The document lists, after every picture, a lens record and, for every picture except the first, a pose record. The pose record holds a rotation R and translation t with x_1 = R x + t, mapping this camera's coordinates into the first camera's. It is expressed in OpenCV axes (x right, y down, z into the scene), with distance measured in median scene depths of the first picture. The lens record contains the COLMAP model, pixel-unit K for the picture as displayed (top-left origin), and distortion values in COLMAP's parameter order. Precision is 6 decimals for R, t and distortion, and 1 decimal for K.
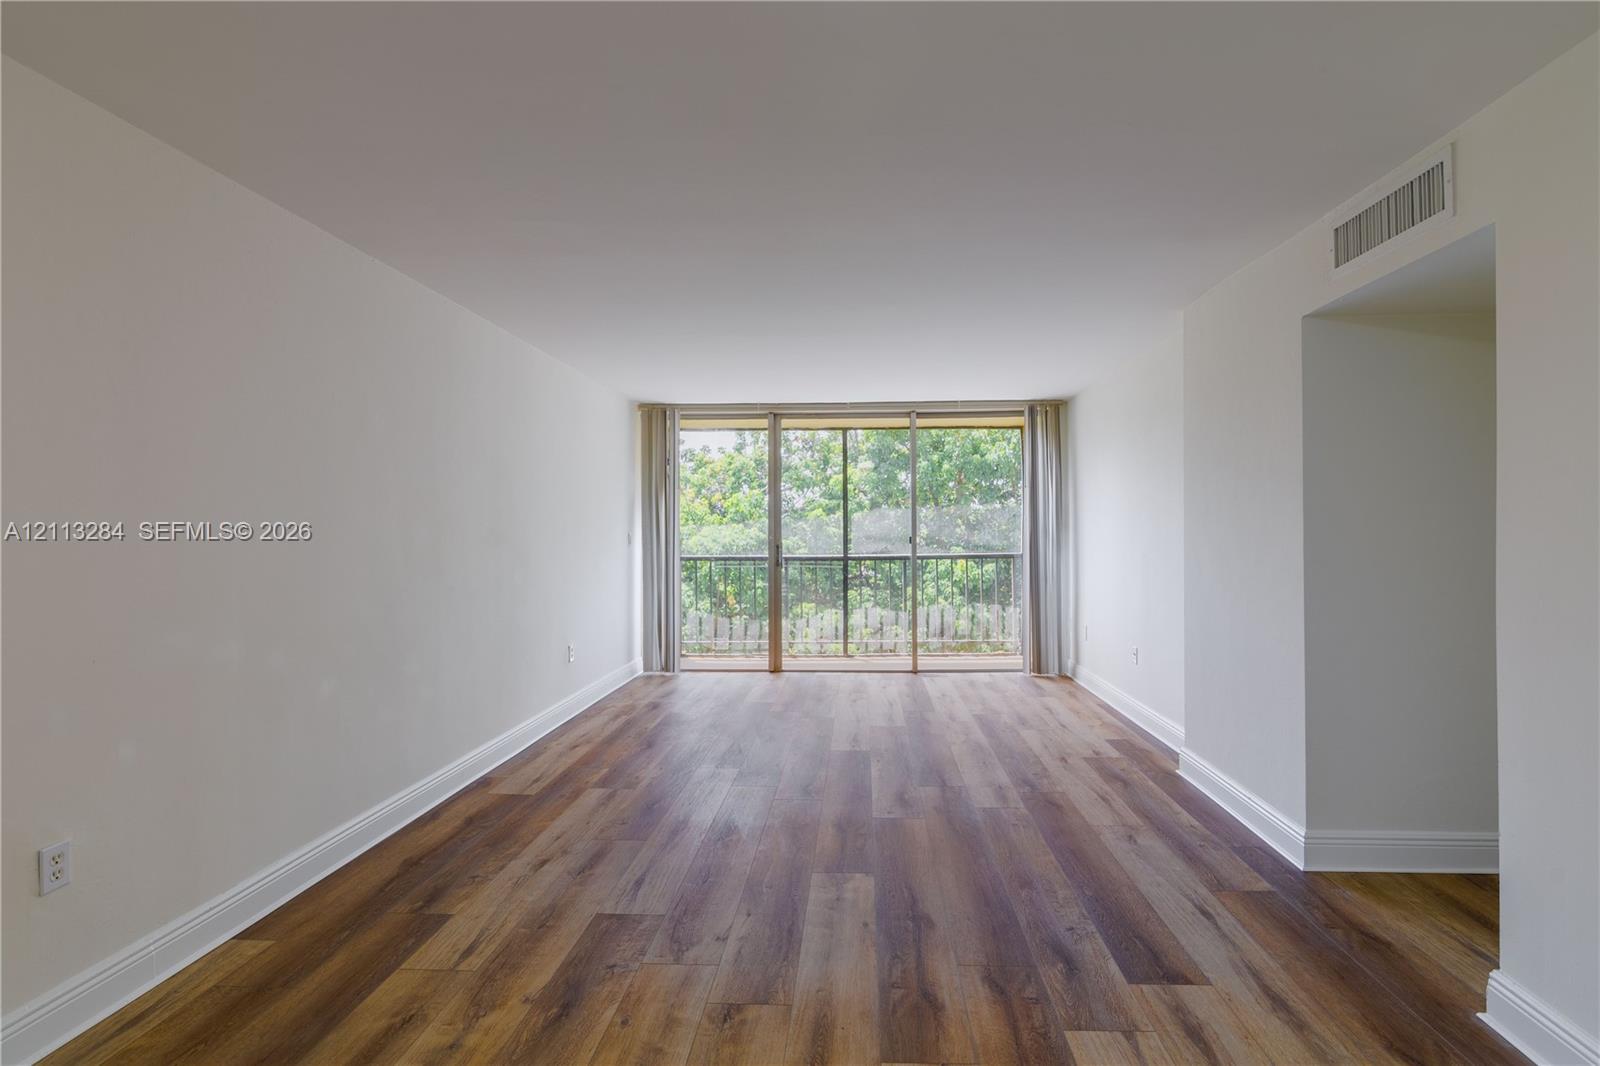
lens RADIAL K [[722.2, 0, 795.2], [0, 722.2, 534.9], [0, 0, 1]] dist [0.000974, -0.000284]
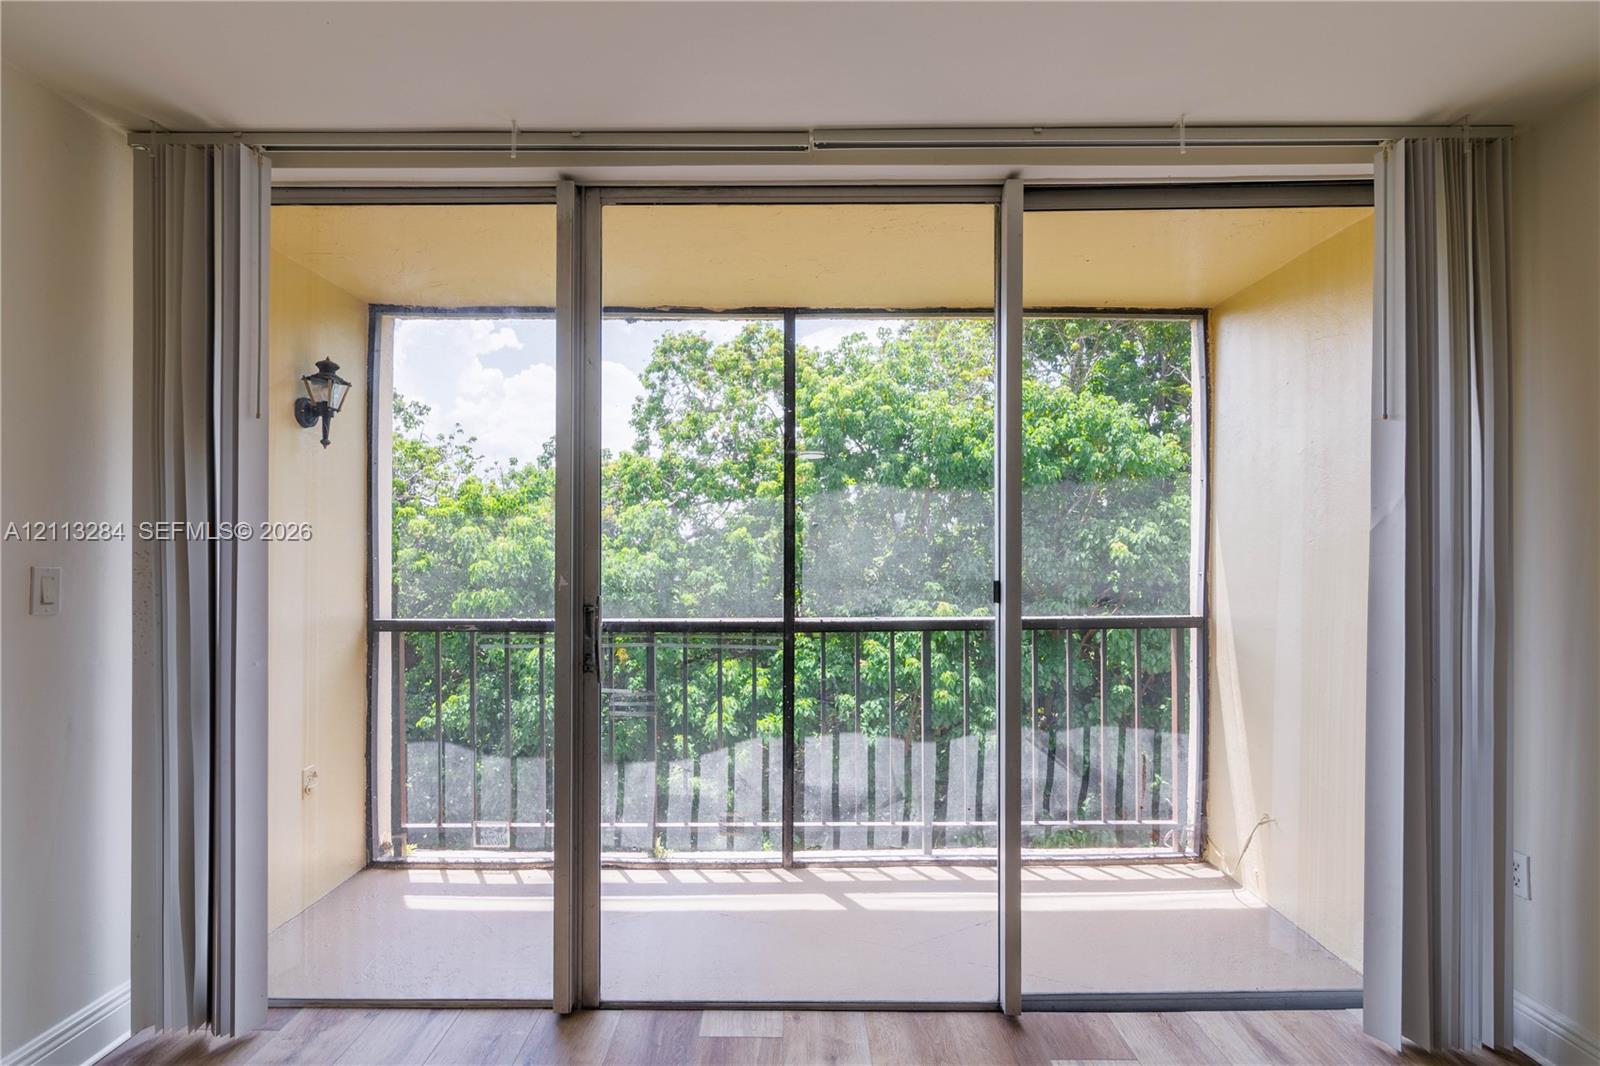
lens RADIAL K [[745.6, 0, 793.7], [0, 745.6, 540.2], [0, 0, 1]] dist [-0.000875, -0.000191]
pose [[0.995254, 0.007876, 0.096995, 0.013446], [-0.005540, 0.999688, -0.024337, -0.002779], [-0.097157, 0.023684, 0.994987, 0.258581]]
